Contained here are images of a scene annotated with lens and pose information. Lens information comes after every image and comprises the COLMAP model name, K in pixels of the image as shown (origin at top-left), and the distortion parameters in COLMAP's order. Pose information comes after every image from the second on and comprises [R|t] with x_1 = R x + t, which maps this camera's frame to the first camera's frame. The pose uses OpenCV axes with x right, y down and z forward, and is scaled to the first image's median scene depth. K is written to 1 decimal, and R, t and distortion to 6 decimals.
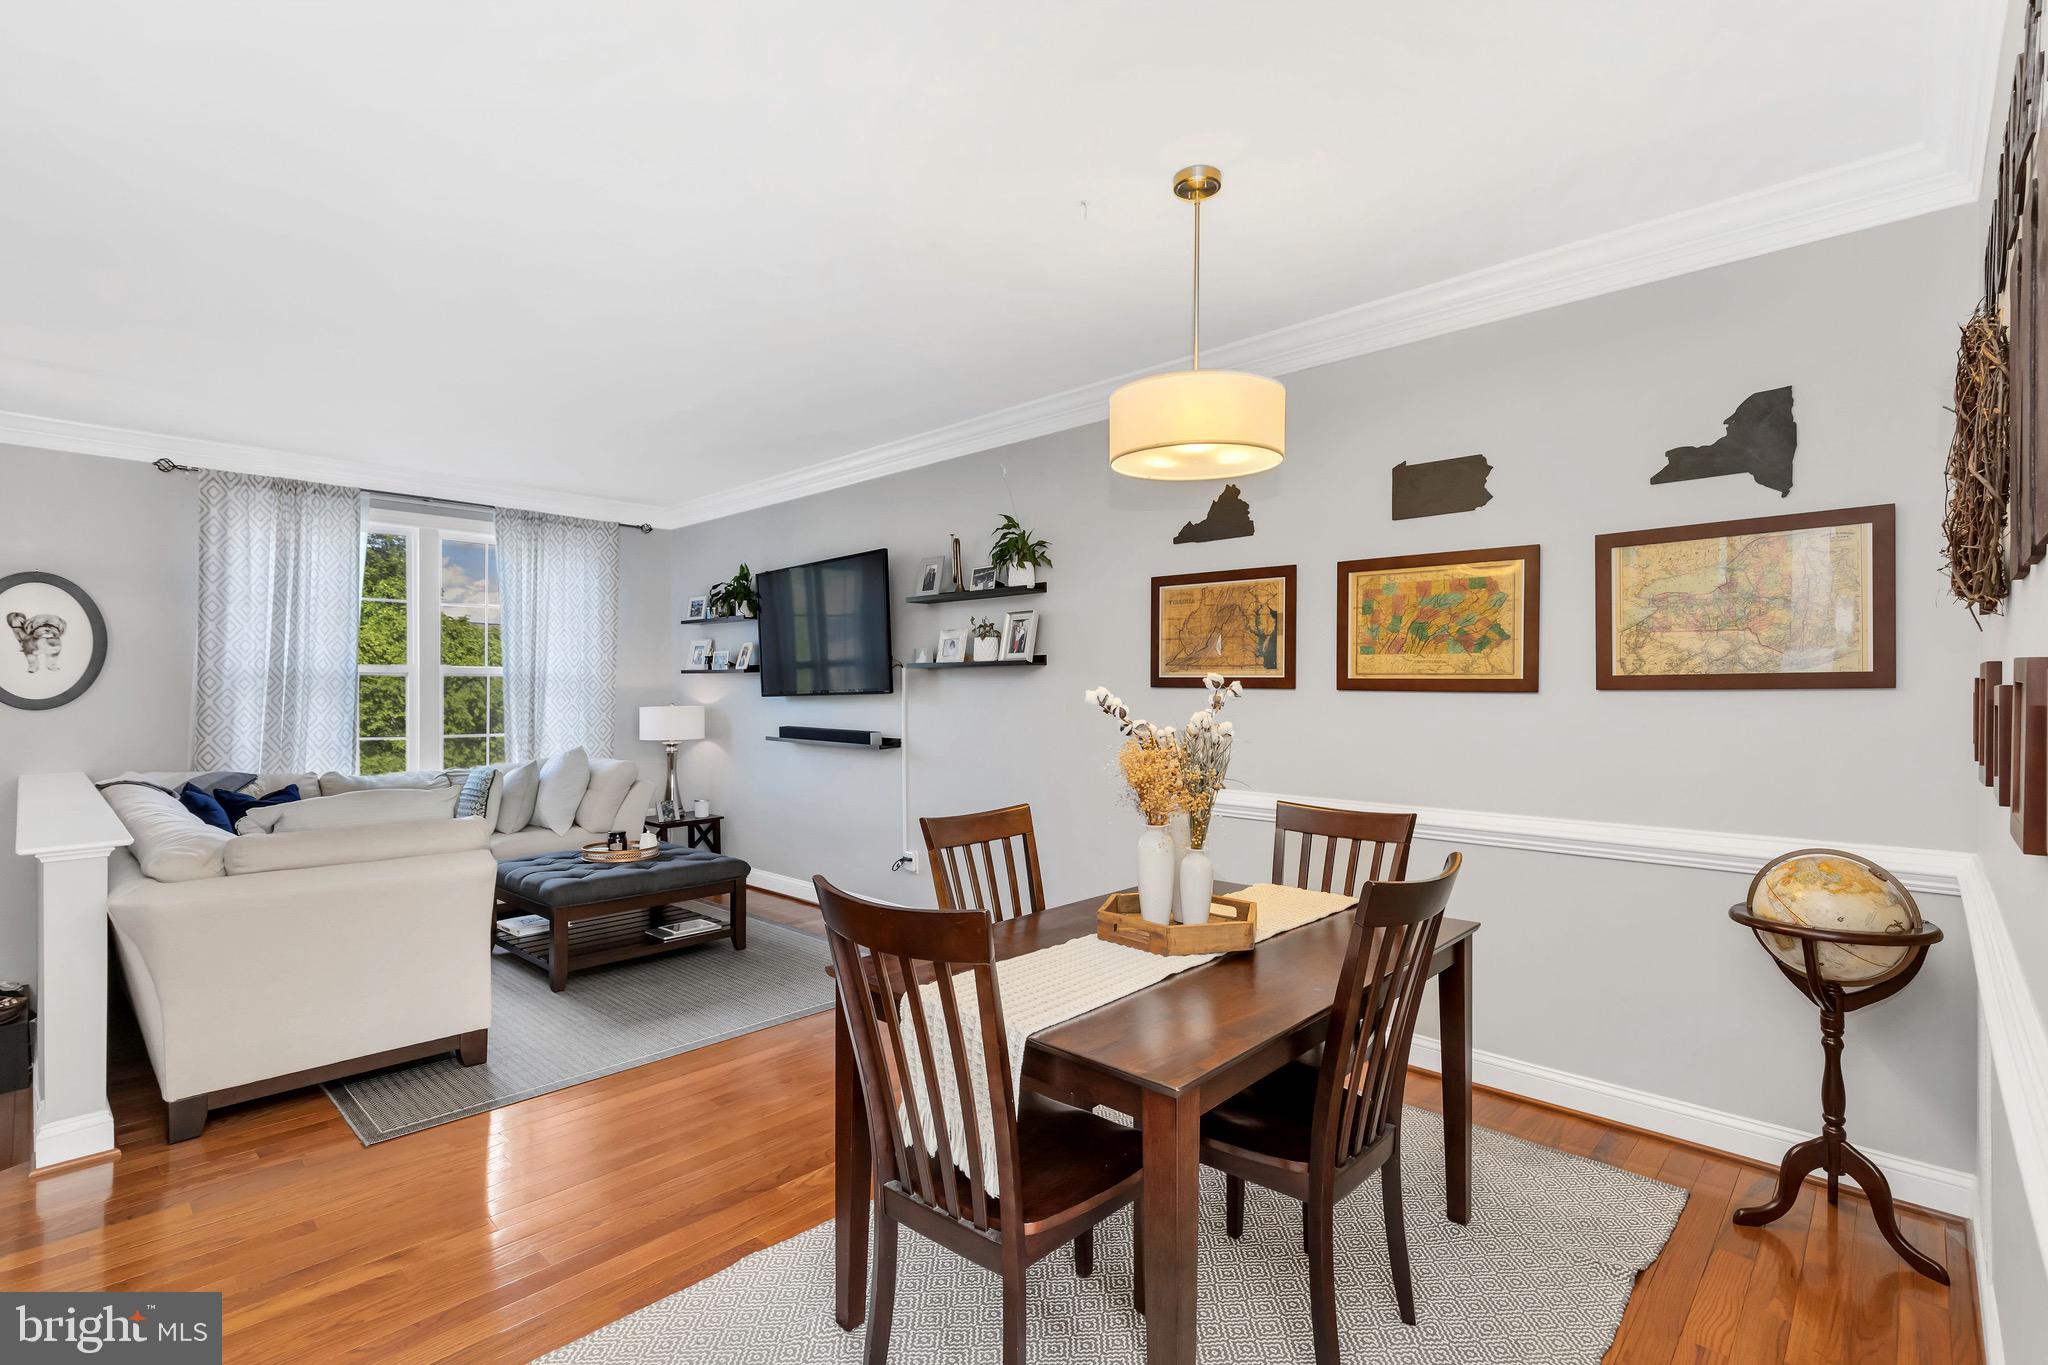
lens RADIAL K [[951.6, 0, 1024.0], [0, 951.6, 682.5], [0, 0, 1]] dist [-0.000162, 0.000120]
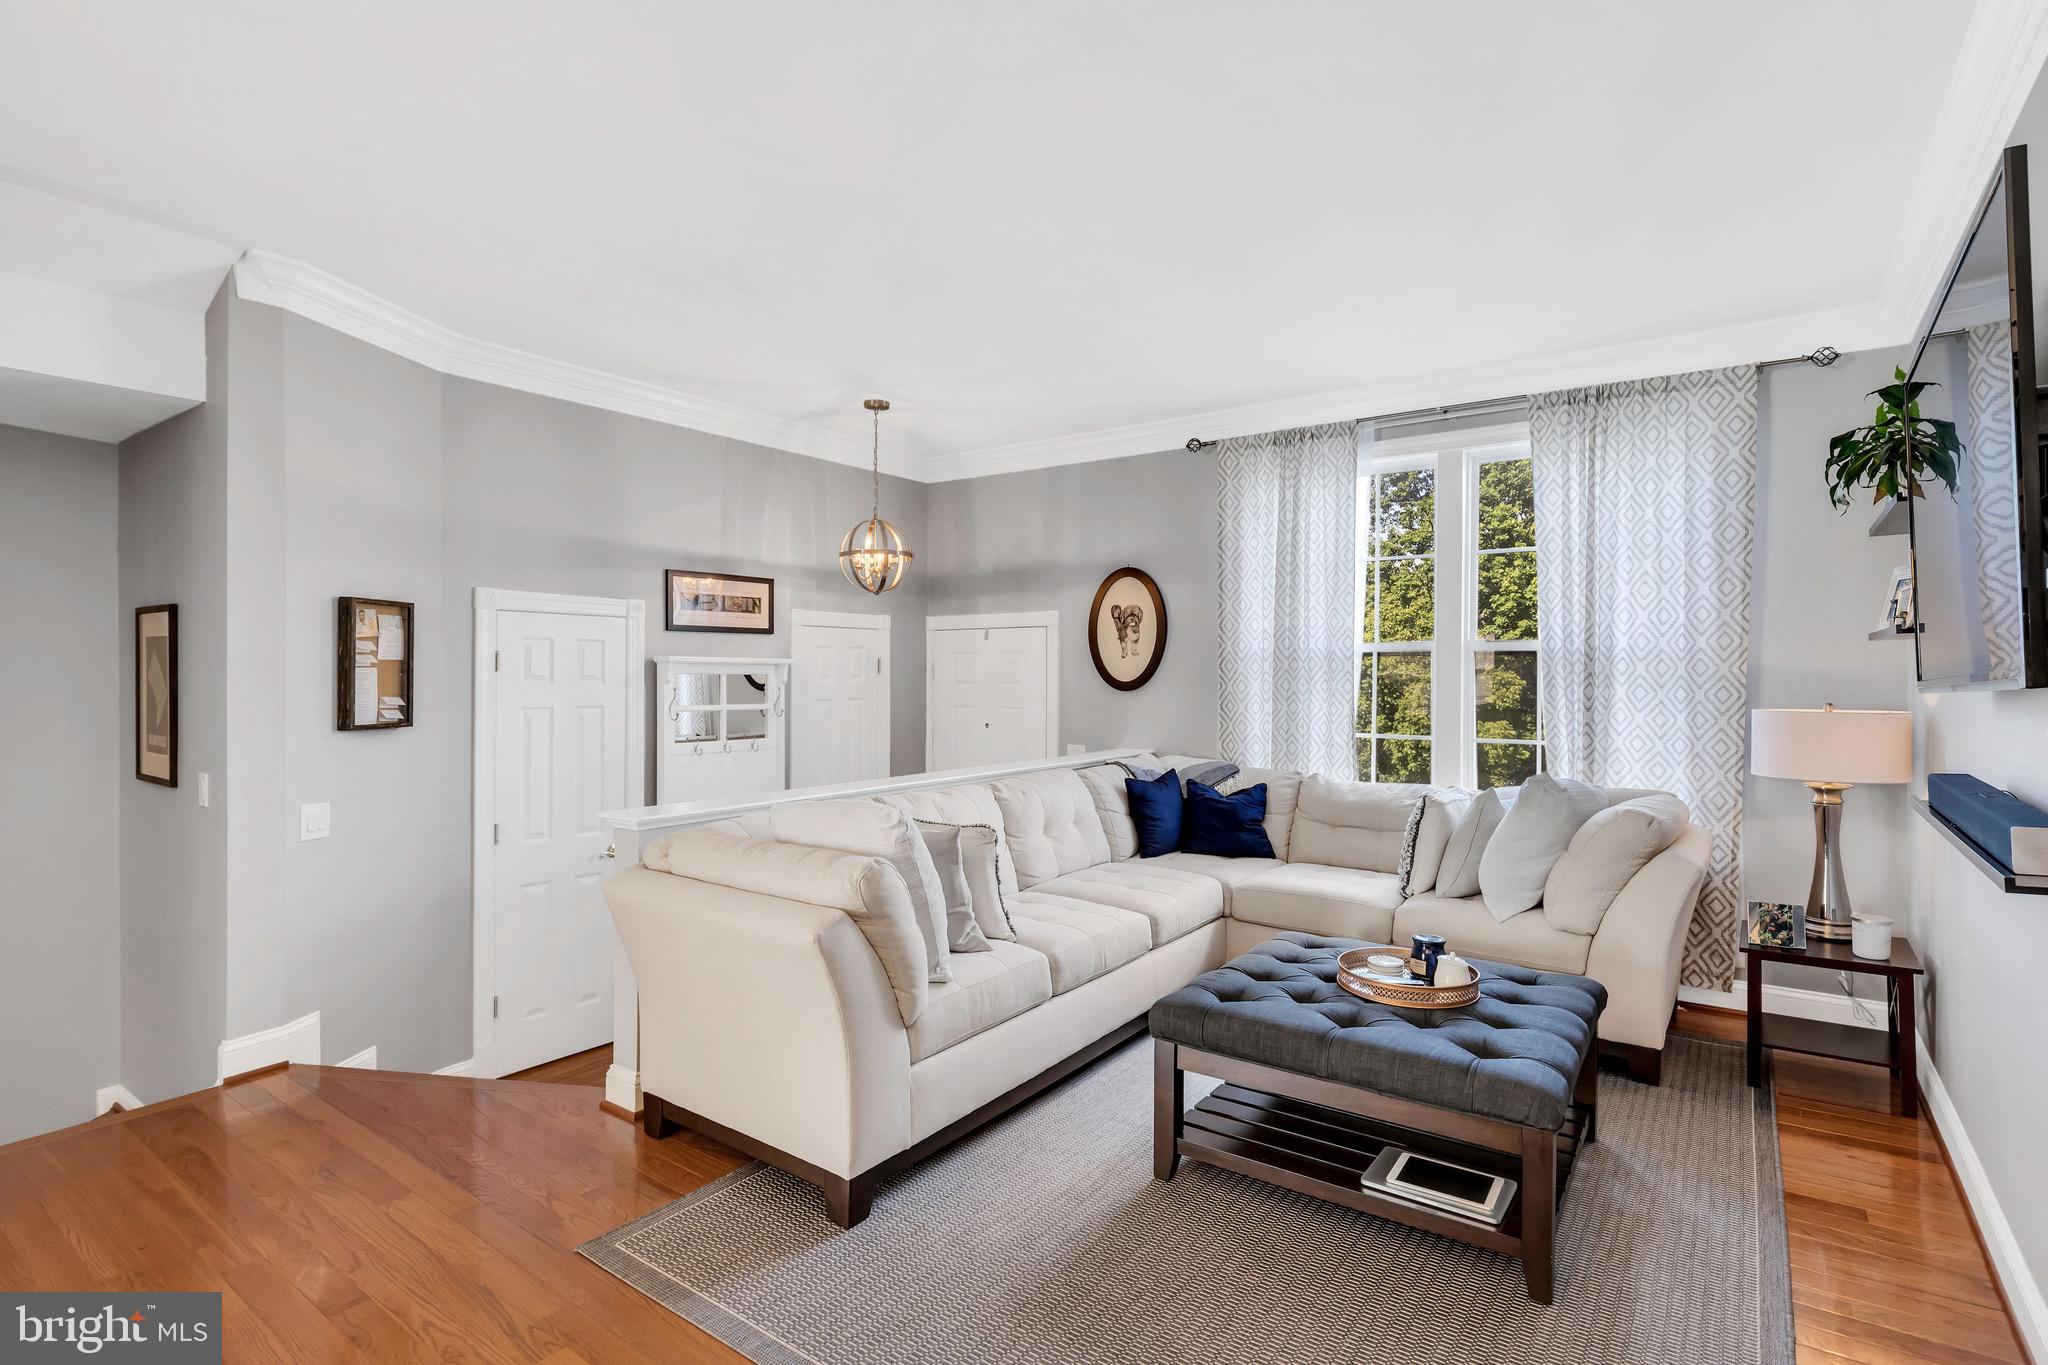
lens RADIAL K [[996.4, 0, 1024.0], [0, 996.4, 682.5], [0, 0, 1]] dist [-0.000486, 0.000160]
pose [[0.137409, 0.010878, -0.990455, 0.089905], [0.003427, 0.999928, 0.011458, 0.004388], [0.990508, -0.004969, 0.137362, 0.636477]]
